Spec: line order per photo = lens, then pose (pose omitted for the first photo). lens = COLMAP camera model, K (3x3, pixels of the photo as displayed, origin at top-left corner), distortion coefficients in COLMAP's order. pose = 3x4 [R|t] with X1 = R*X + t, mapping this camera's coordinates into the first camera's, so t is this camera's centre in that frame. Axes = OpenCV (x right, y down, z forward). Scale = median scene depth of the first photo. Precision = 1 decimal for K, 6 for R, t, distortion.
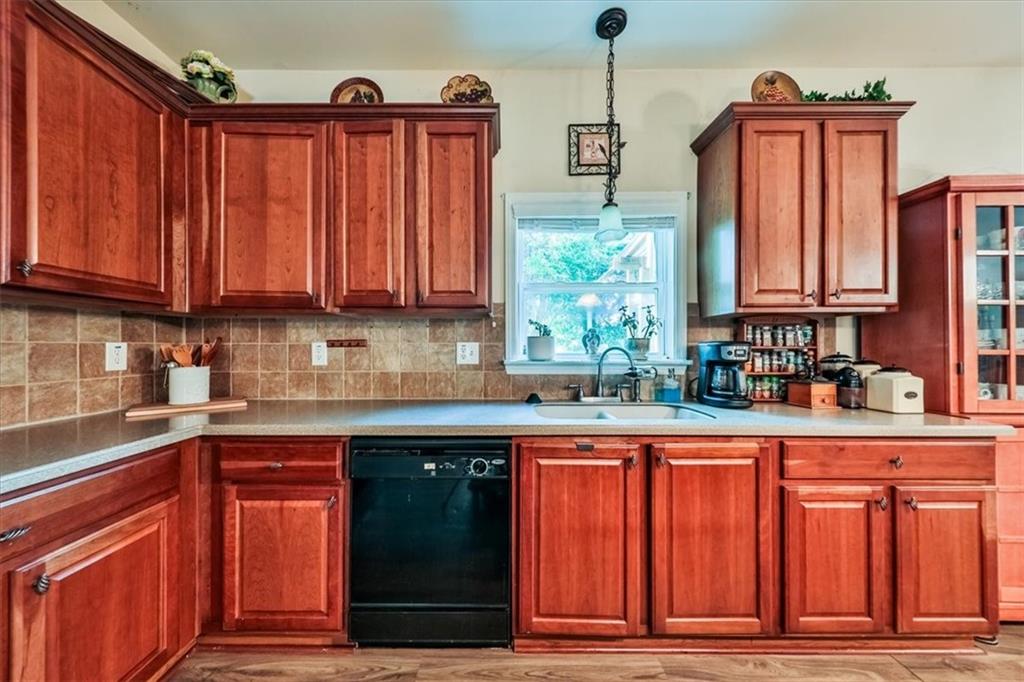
lens RADIAL K [[356.2, 0, 505.3], [0, 356.2, 343.1], [0, 0, 1]] dist [0.000408, -0.003365]
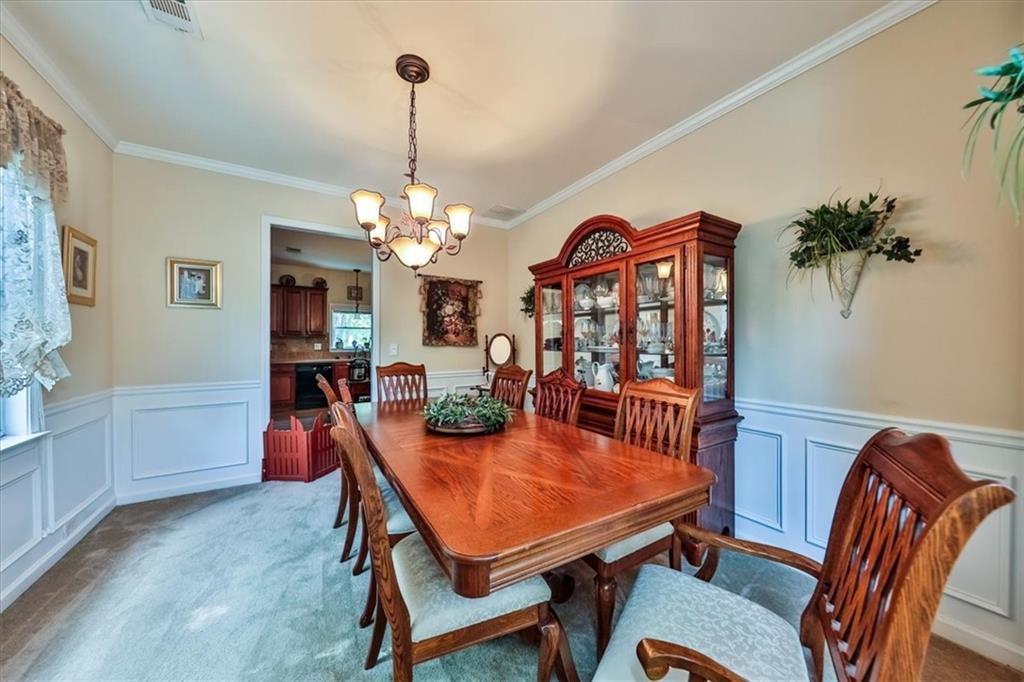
lens RADIAL K [[356.2, 0, 505.3], [0, 356.2, 343.1], [0, 0, 1]] dist [0.000408, -0.003365]
pose [[0.872602, -0.000302, 0.488433, -0.215628], [-0.001570, 0.999993, 0.003423, -0.021639], [-0.488430, -0.003754, 0.872595, -3.147610]]
